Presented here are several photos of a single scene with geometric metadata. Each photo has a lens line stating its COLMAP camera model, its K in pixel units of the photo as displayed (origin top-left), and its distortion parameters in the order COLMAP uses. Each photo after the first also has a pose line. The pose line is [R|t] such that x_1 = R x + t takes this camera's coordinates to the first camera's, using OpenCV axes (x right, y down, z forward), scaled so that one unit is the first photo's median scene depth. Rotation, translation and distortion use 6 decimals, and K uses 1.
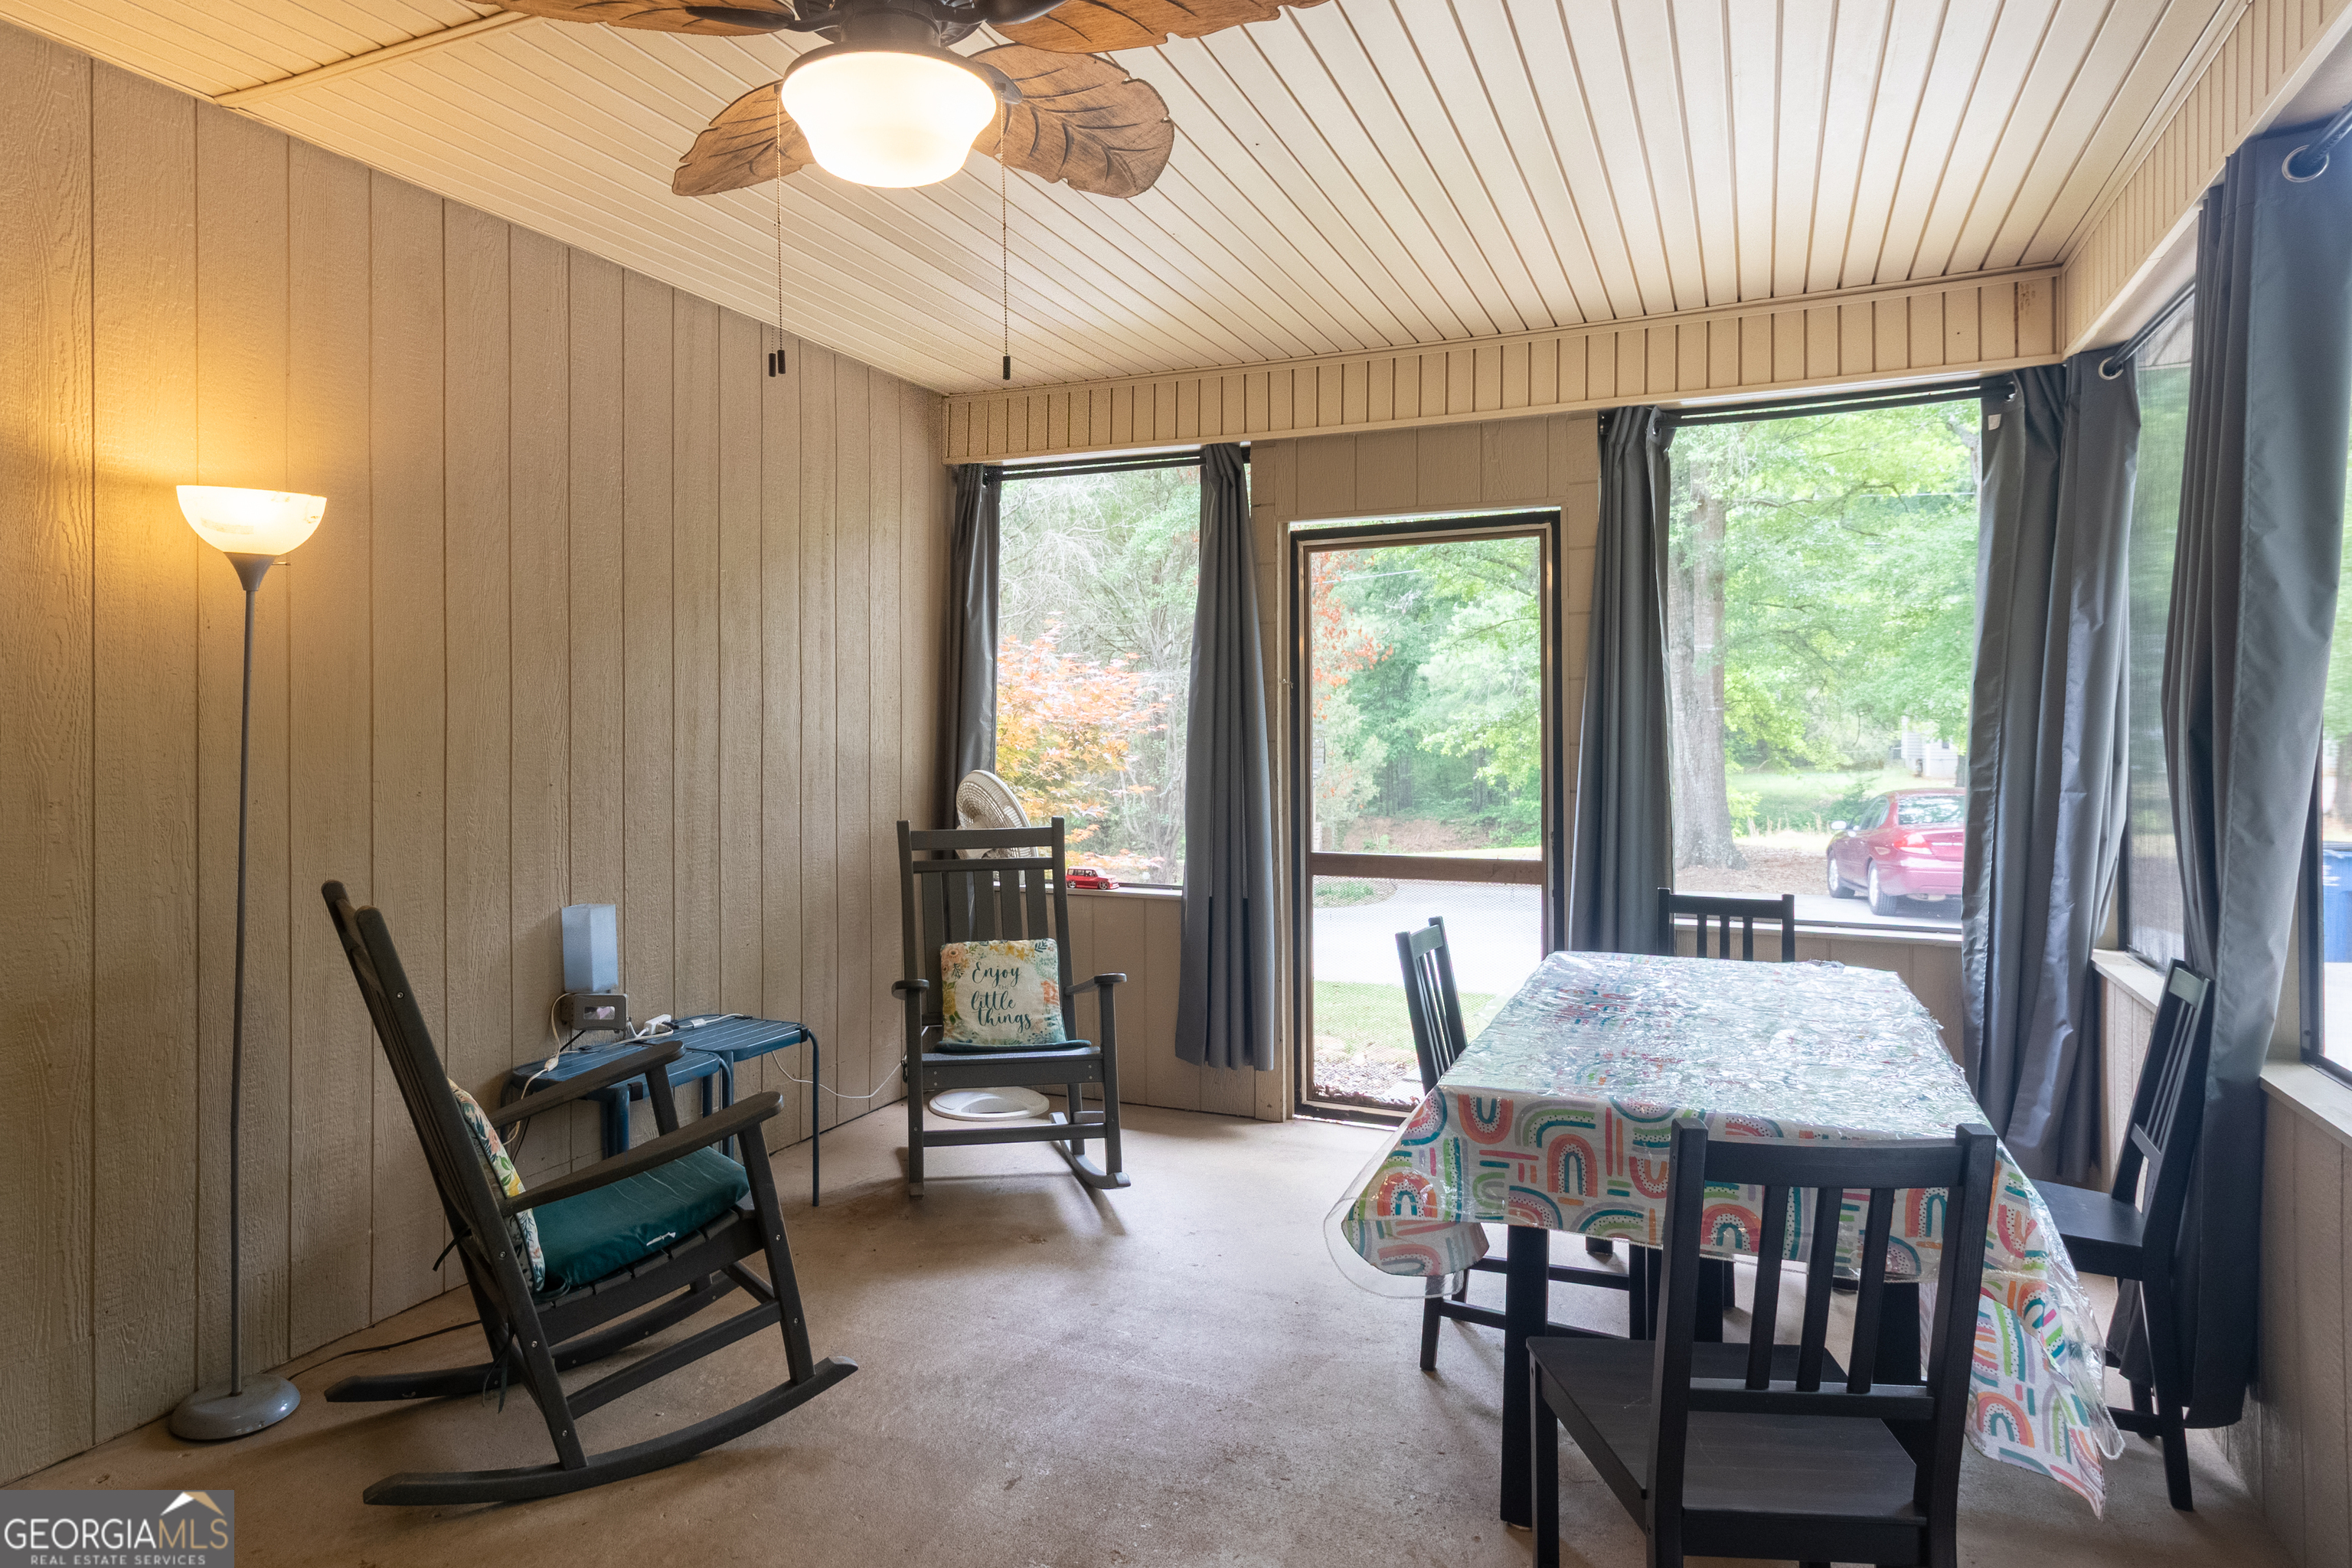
lens RADIAL K [[1461.1, 0, 1170.5], [0, 1461.1, 732.8], [0, 0, 1]] dist [0.003506, 0.000333]
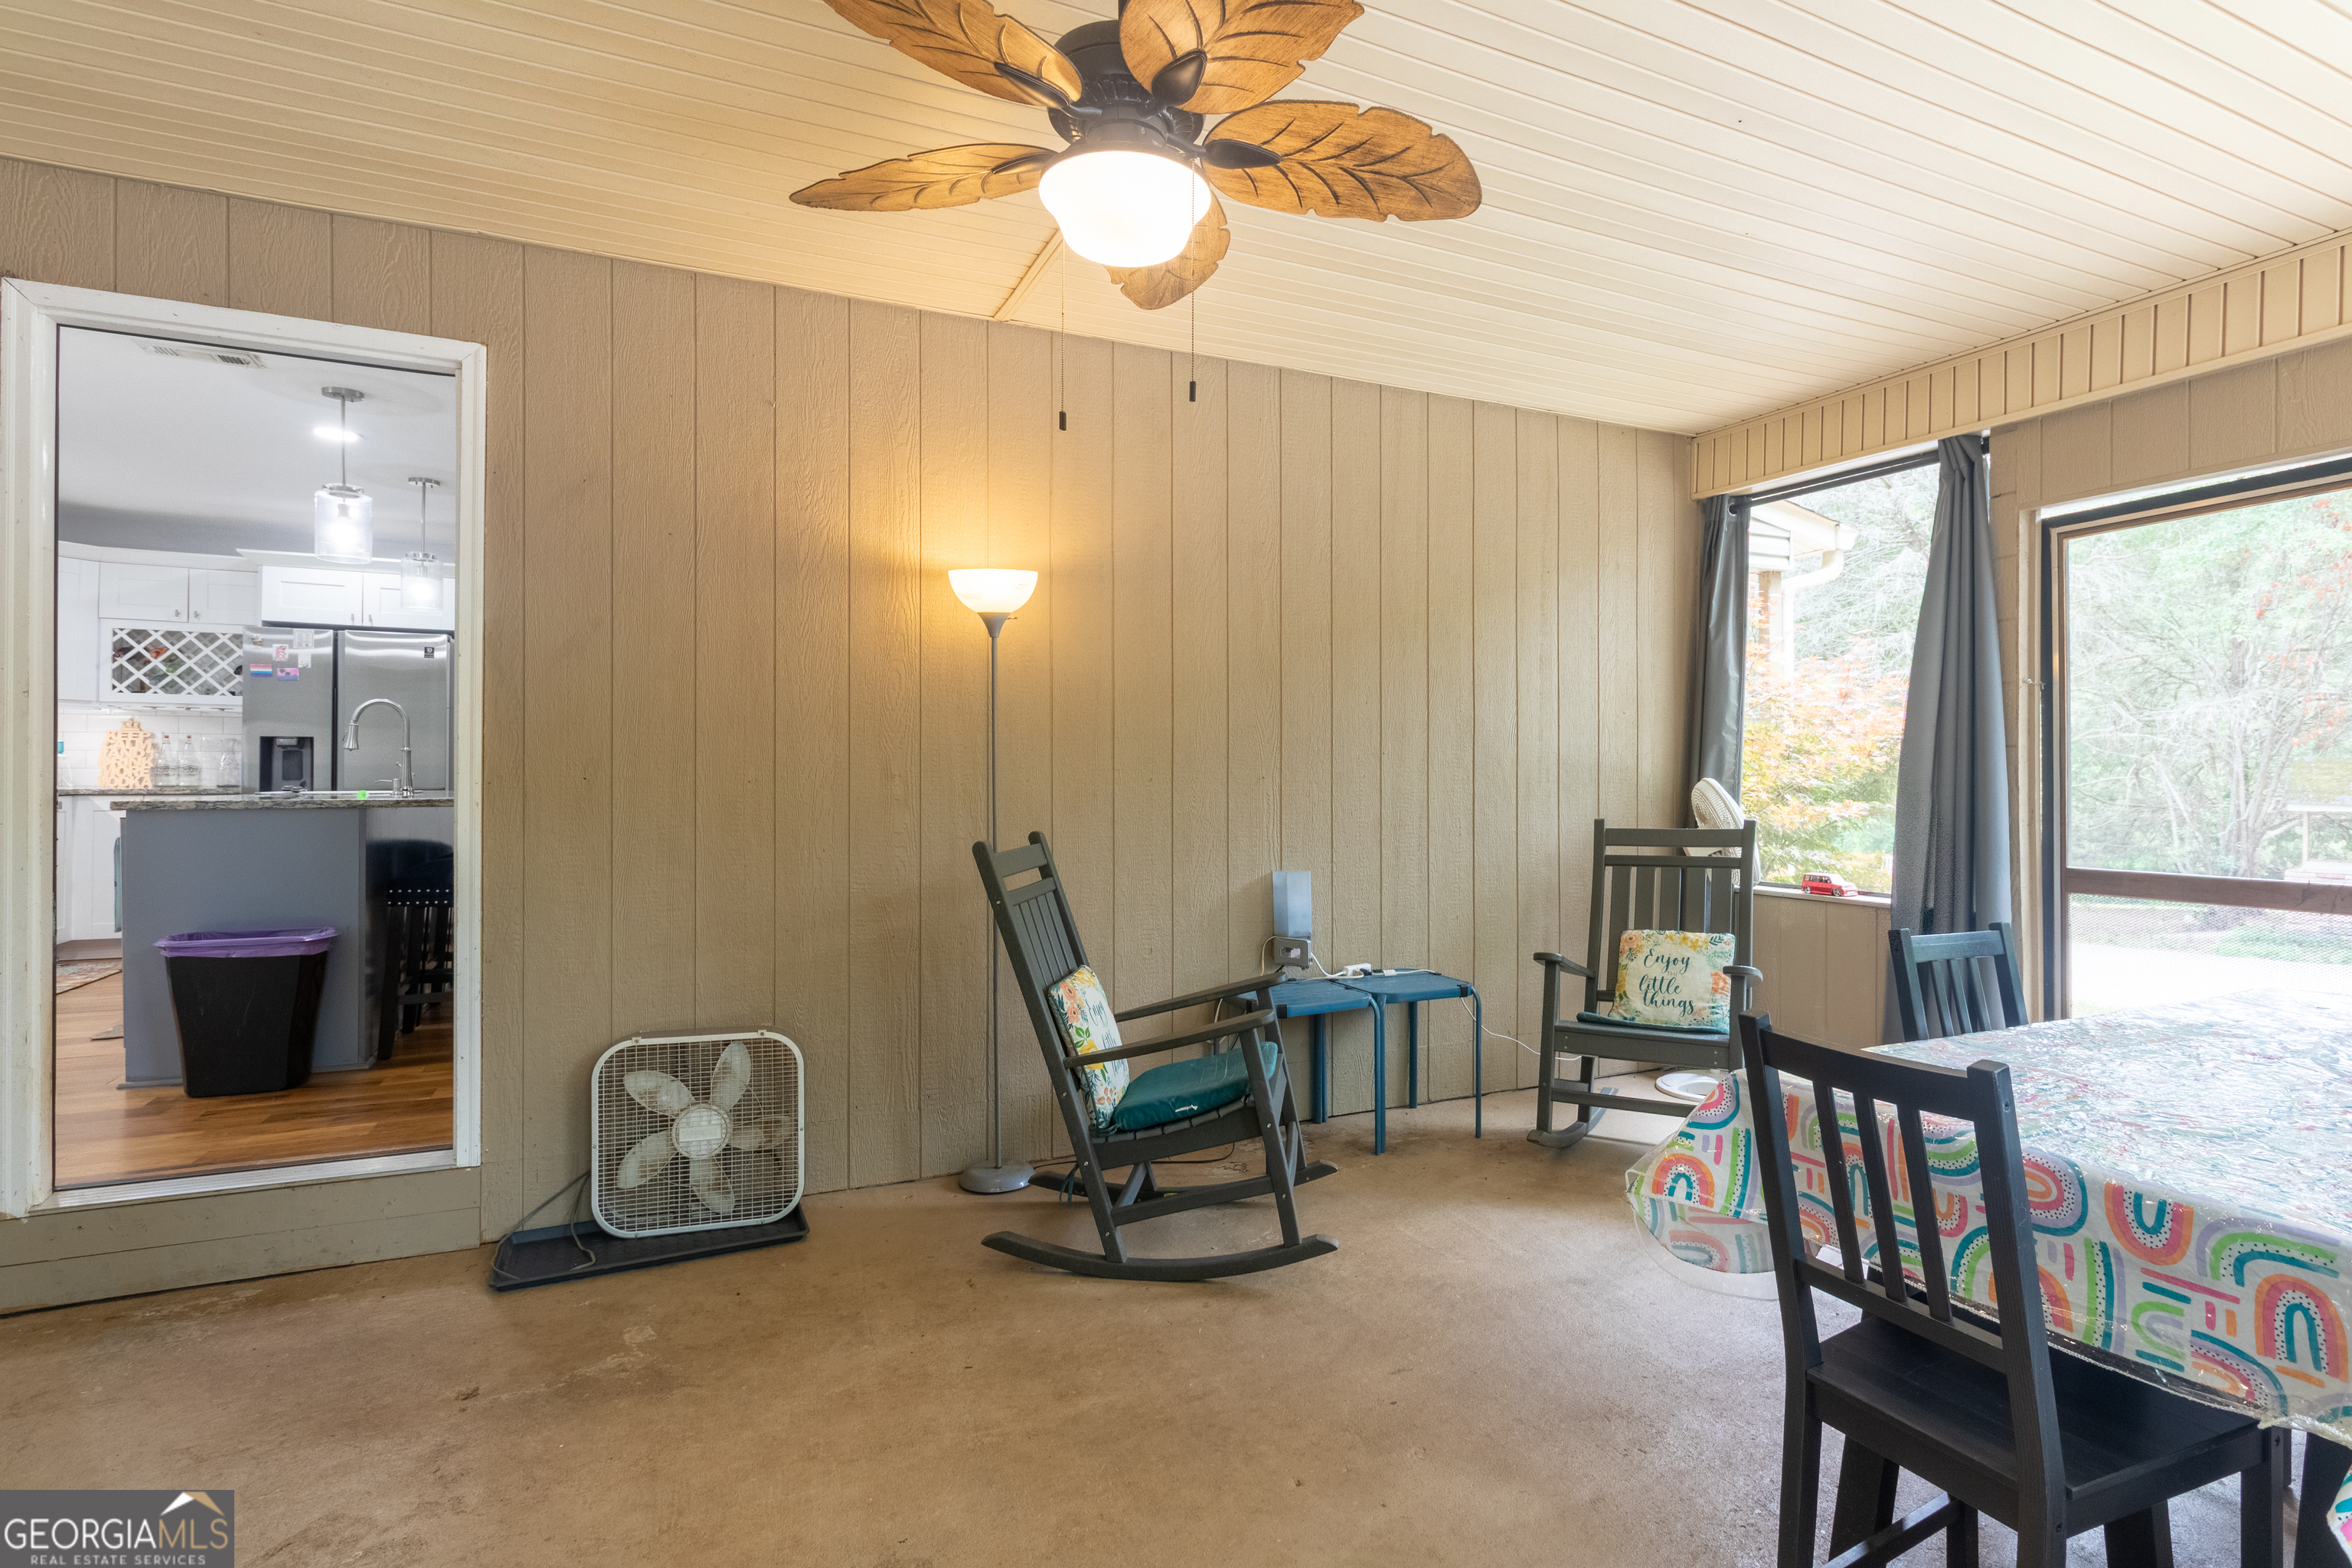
lens RADIAL K [[1219.4, 0, 1178.4], [0, 1219.4, 763.7], [0, 0, 1]] dist [0.001250, -0.000665]
pose [[0.783534, -0.001970, -0.621346, 0.160453], [0.002993, 0.999995, 0.000604, 0.017561], [0.621342, -0.002333, 0.783536, 0.068635]]
